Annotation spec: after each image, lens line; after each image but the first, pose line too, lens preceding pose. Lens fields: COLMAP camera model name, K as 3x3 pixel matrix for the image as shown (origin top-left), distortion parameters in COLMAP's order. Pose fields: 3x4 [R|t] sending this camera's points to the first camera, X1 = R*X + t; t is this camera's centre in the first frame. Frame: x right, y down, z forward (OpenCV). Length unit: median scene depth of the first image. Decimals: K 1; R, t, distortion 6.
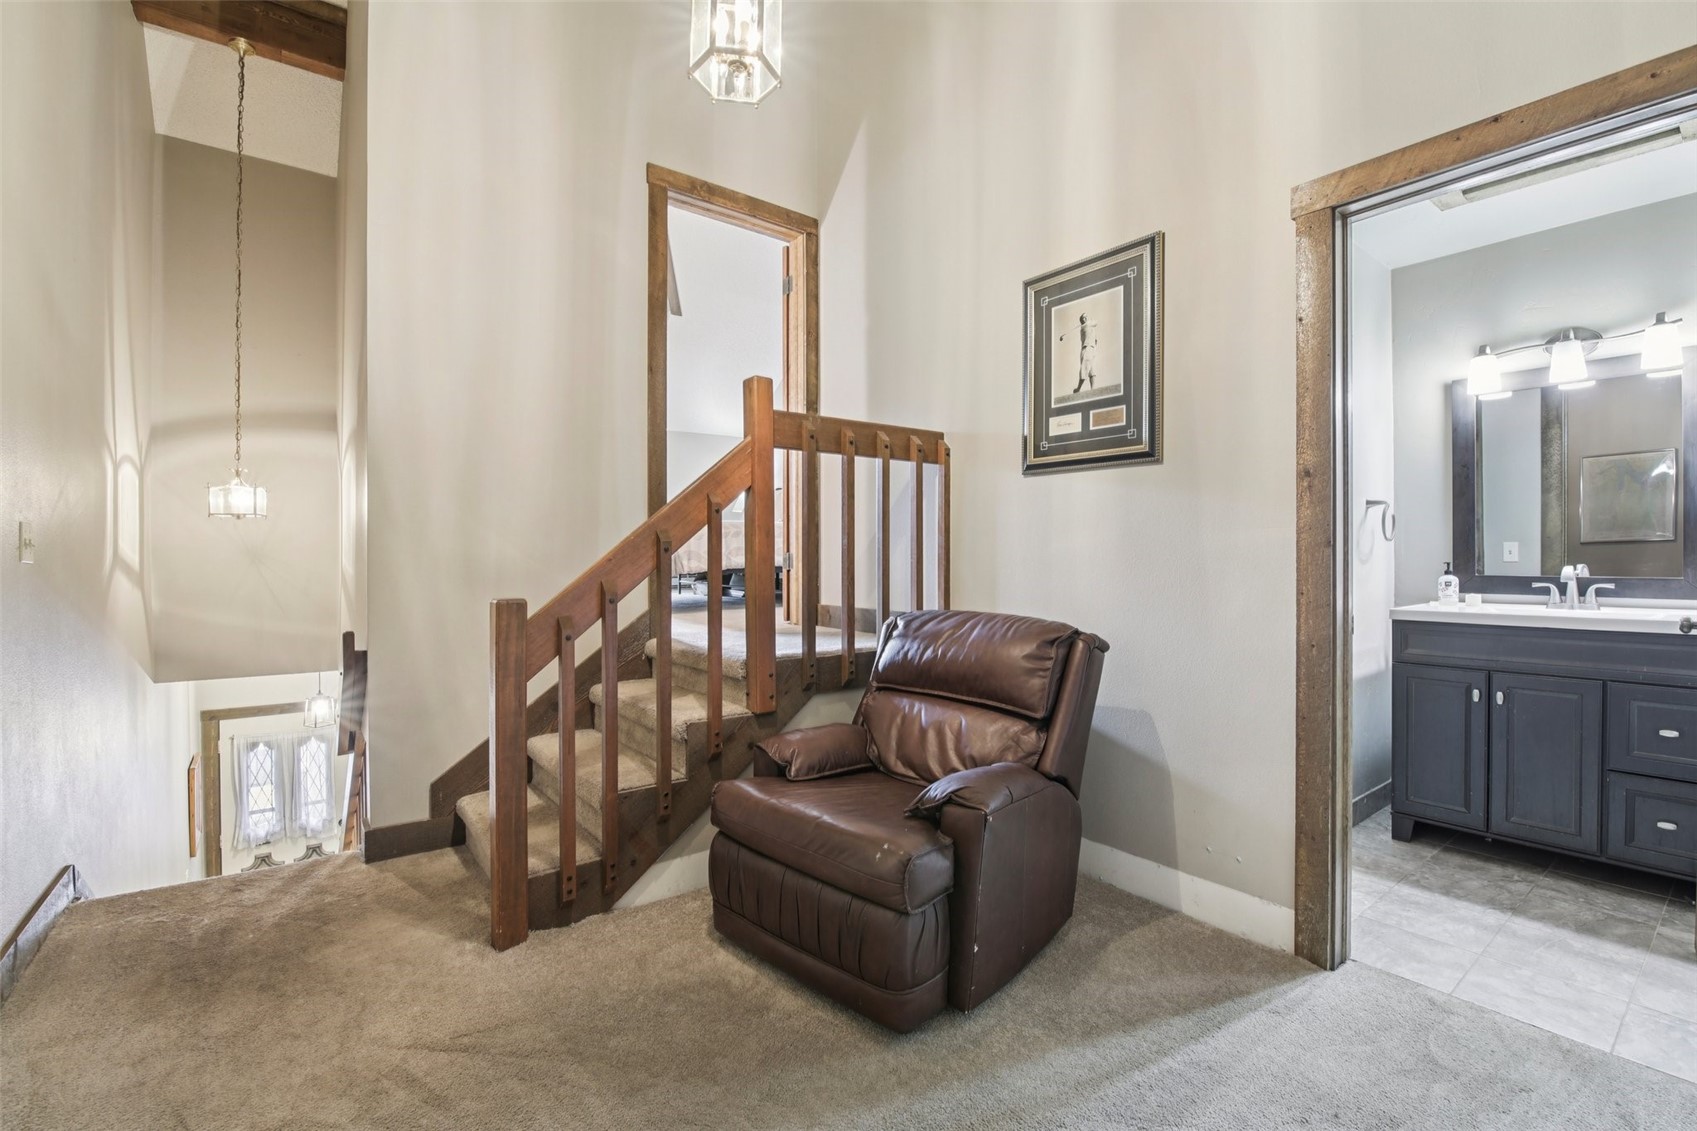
lens RADIAL K [[740.1, 0, 848.6], [0, 740.1, 566.5], [0, 0, 1]] dist [-0.017773, -0.001156]
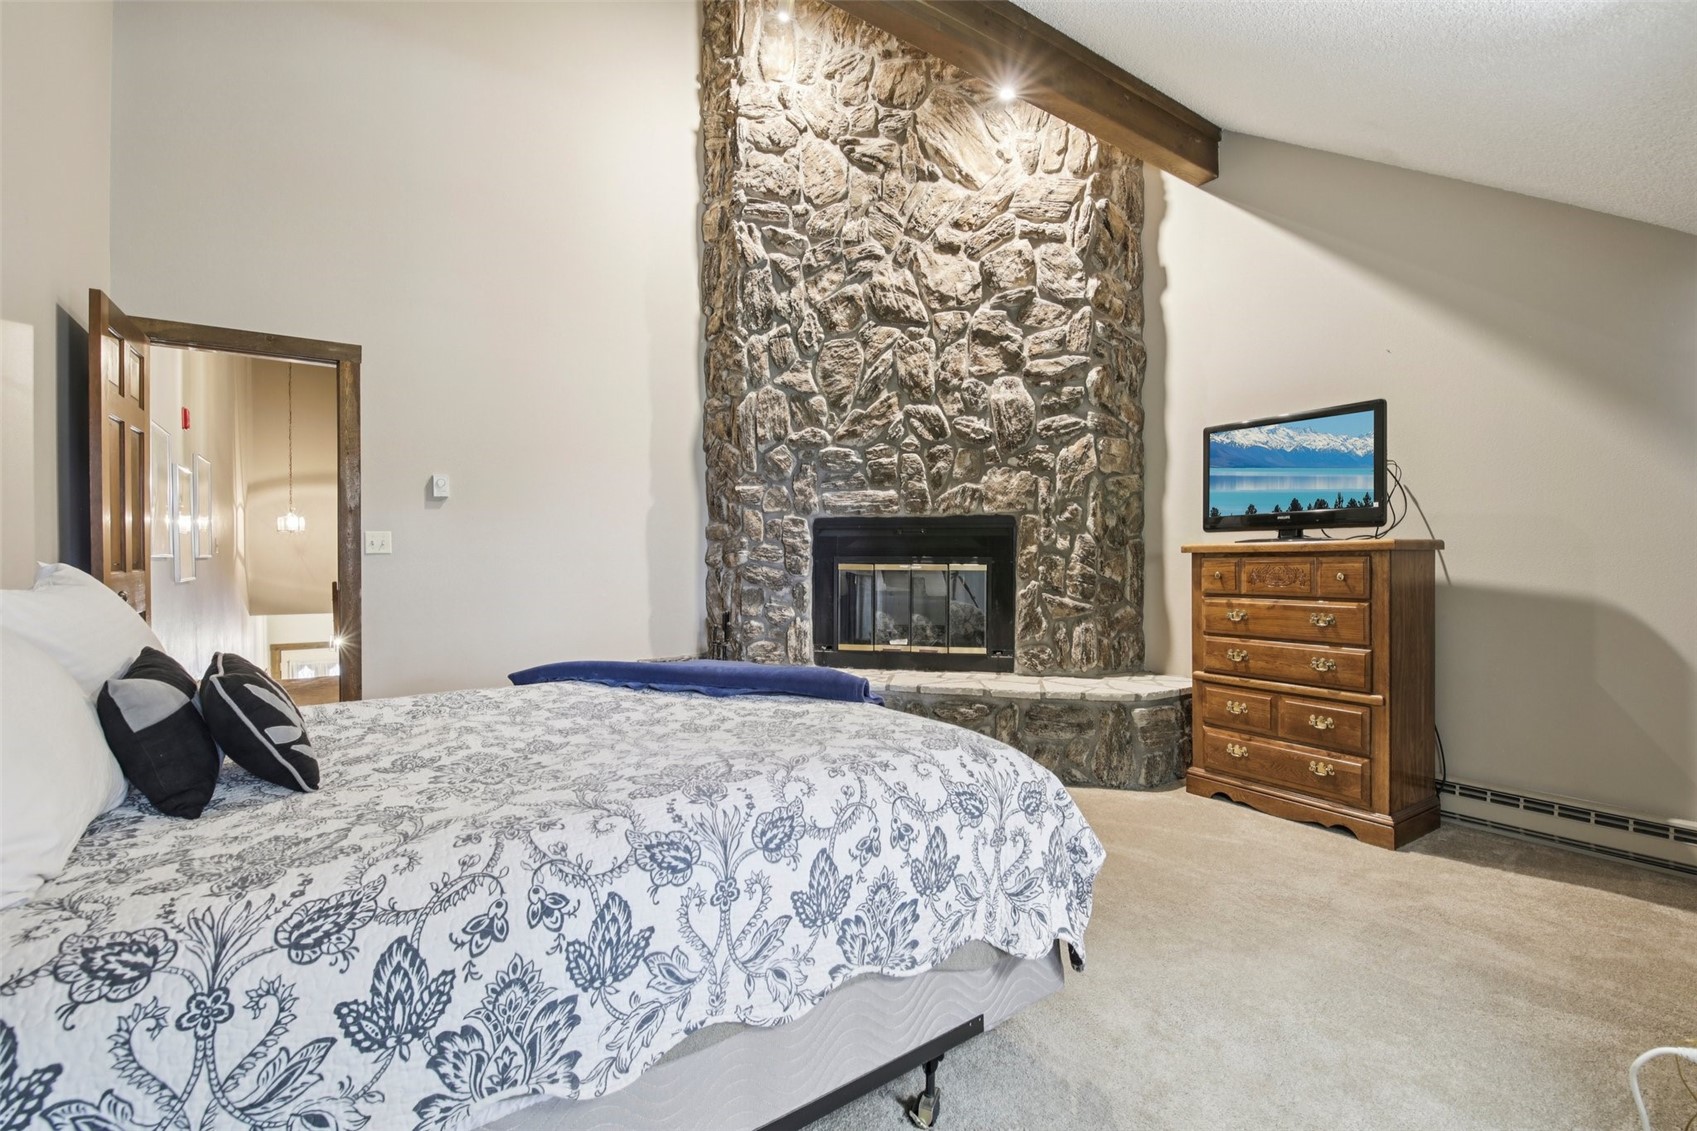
lens RADIAL K [[740.1, 0, 848.5], [0, 740.1, 561.7], [0, 0, 1]] dist [-0.017773, -0.001156]
pose [[0.998955, -0.000640, -0.045702, 0.741841], [0.000972, 0.999973, 0.007239, 0.002447], [0.045696, -0.007276, 0.998929, -0.887024]]
